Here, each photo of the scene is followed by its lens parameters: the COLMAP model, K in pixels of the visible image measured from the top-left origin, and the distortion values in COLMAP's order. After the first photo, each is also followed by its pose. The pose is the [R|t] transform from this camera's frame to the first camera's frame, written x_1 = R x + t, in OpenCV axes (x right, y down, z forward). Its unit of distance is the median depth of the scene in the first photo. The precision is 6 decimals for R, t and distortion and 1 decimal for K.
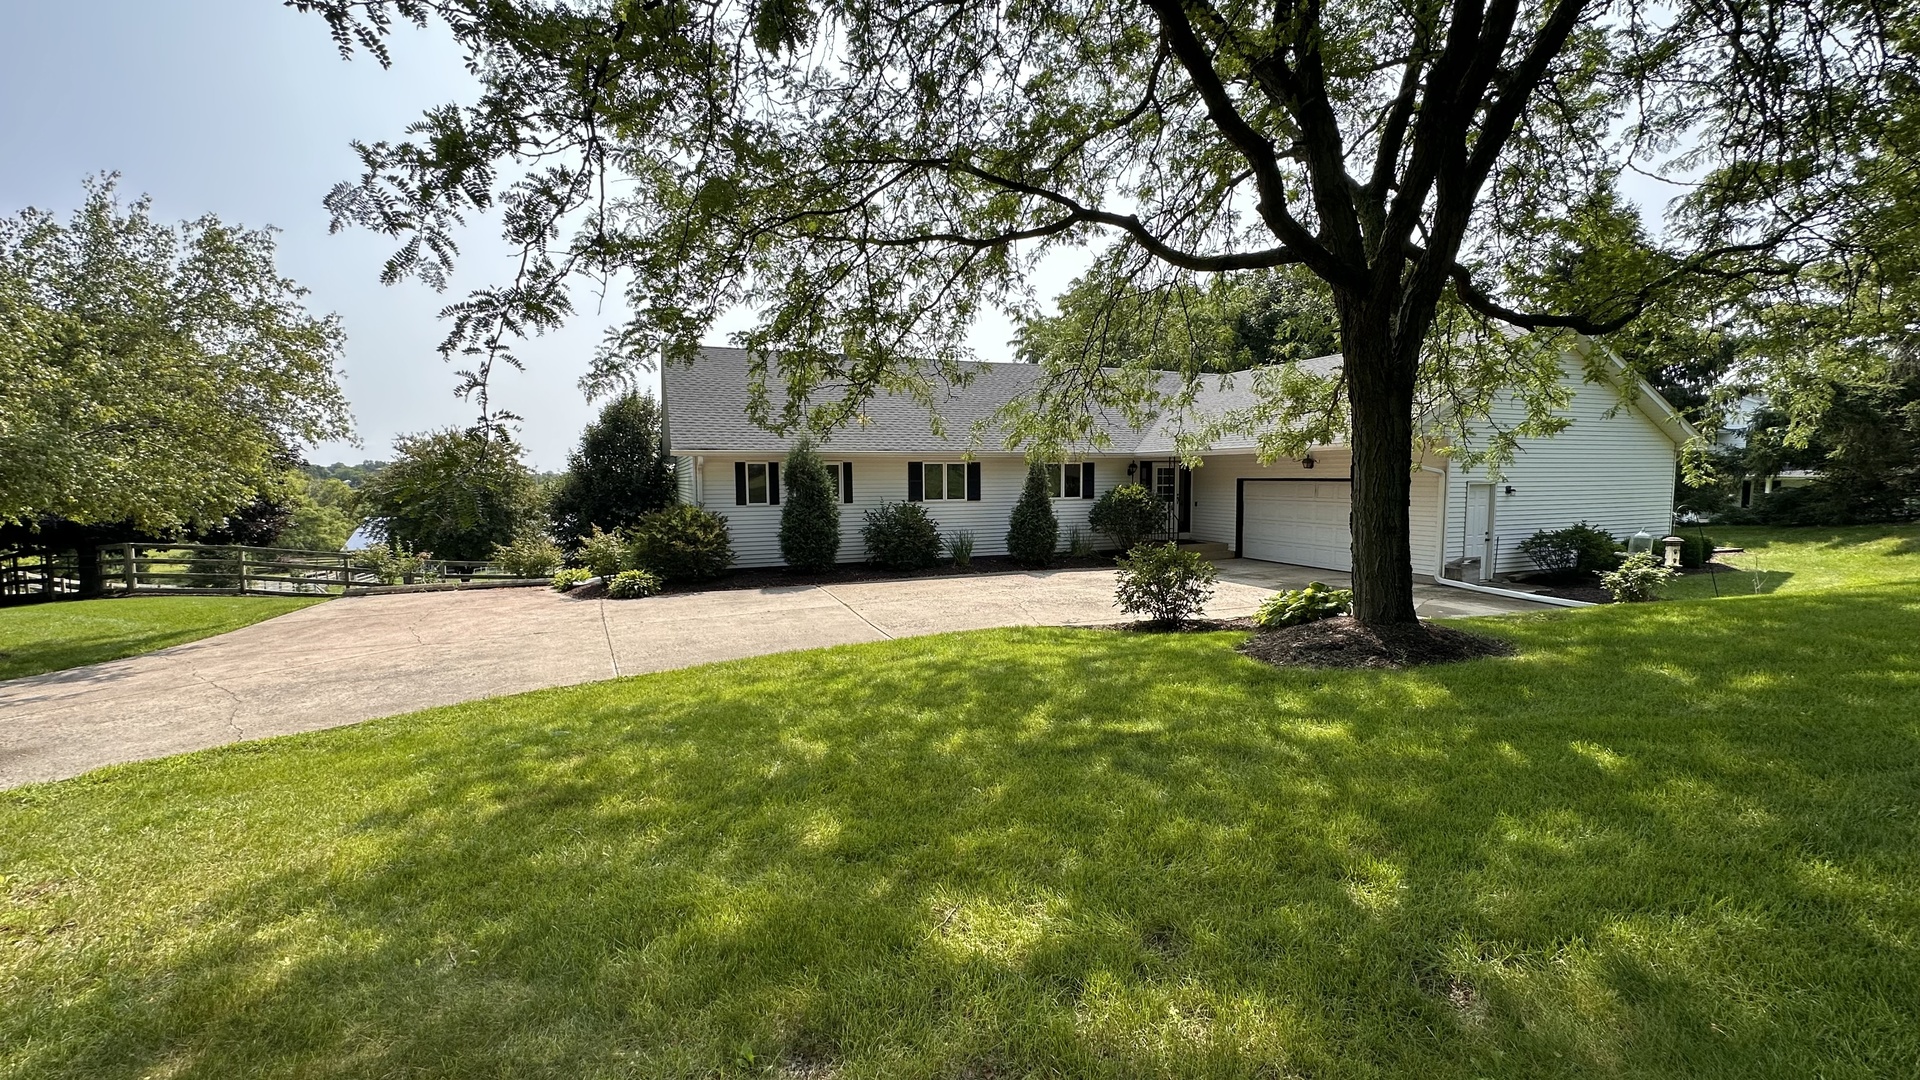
lens RADIAL K [[718.4, 0, 1020.6], [0, 718.4, 530.3], [0, 0, 1]] dist [0.000036, -0.000023]
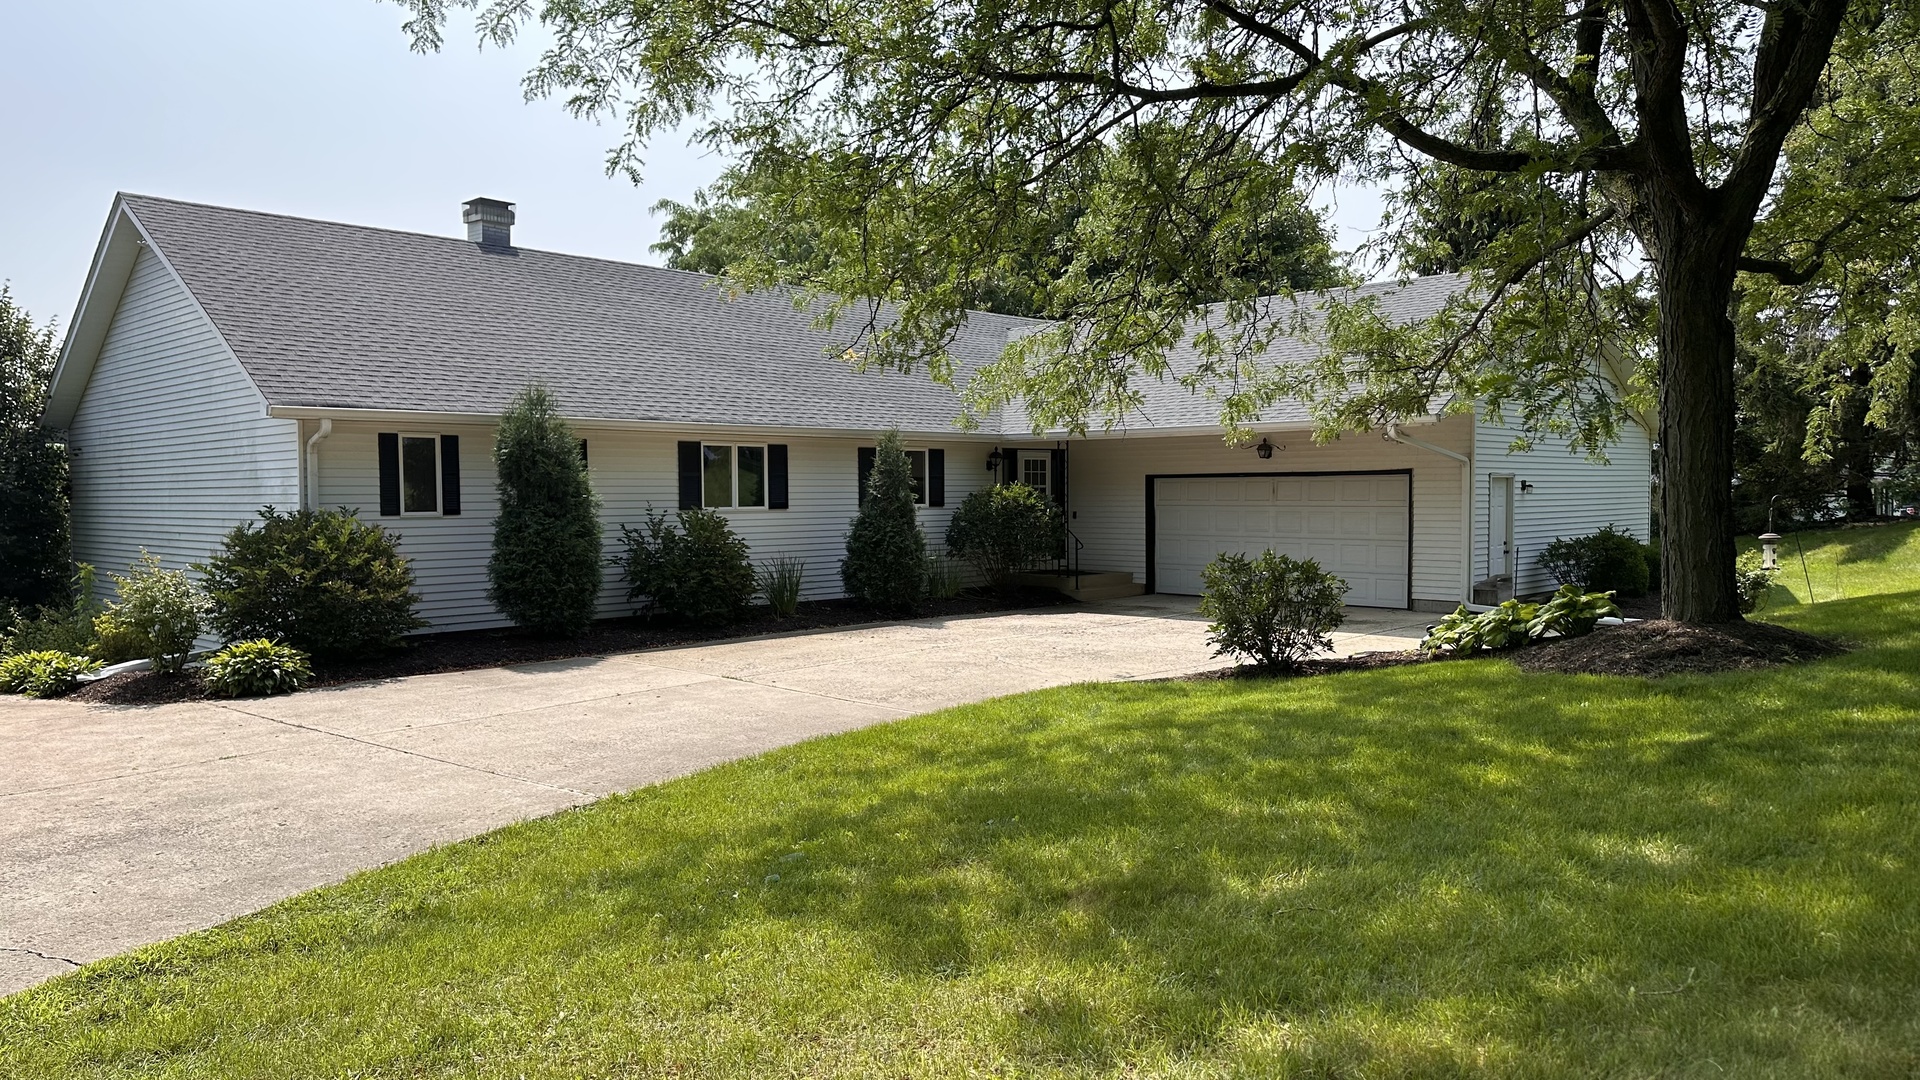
lens RADIAL K [[1225.8, 0, 982.0], [0, 1225.8, 539.2], [0, 0, 1]] dist [0.092802, -0.106059]
pose [[0.926557, -0.016166, 0.375807, -0.308082], [0.030199, 0.999048, -0.031481, 0.021827], [-0.374941, 0.040518, 0.926163, 0.002393]]
